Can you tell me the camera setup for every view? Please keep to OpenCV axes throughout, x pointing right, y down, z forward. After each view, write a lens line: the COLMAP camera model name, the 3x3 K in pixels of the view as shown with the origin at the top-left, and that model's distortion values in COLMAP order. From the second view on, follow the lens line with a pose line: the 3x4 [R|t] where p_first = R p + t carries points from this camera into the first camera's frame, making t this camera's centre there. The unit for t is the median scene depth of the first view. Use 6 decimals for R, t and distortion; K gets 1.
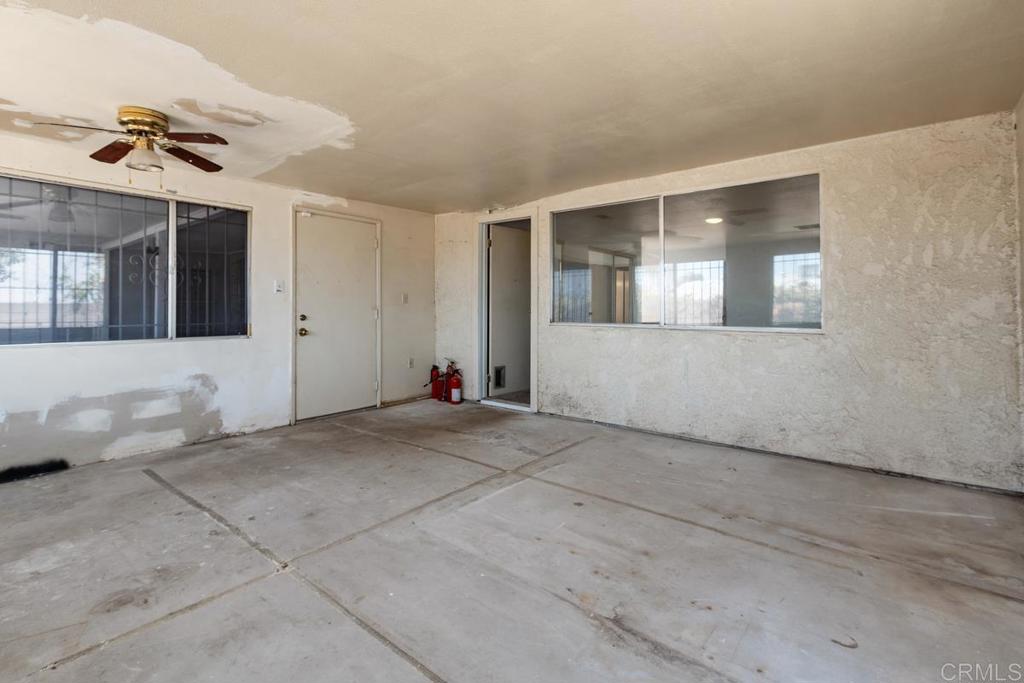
lens RADIAL K [[475.3, 0, 510.6], [0, 475.3, 304.3], [0, 0, 1]] dist [0.001534, 0.000249]
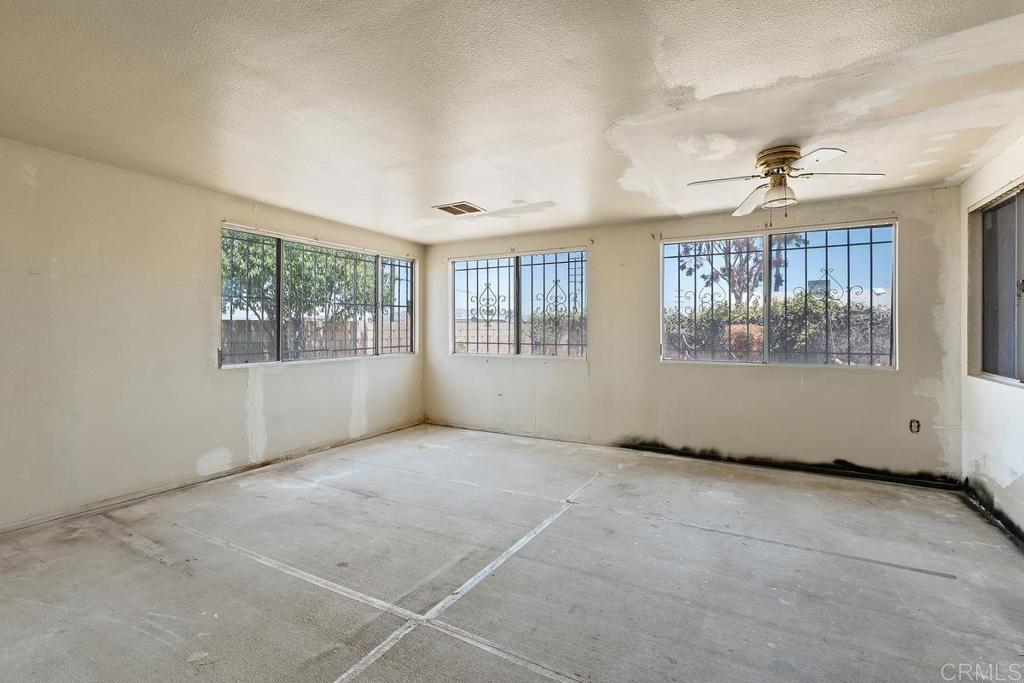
lens RADIAL K [[475.3, 0, 516.0], [0, 475.3, 334.9], [0, 0, 1]] dist [0.001534, 0.000249]
pose [[-0.983492, -0.000984, -0.180950, -0.016371], [-0.002120, 0.999979, 0.006081, -0.013894], [0.180941, 0.006364, -0.983473, 2.437466]]
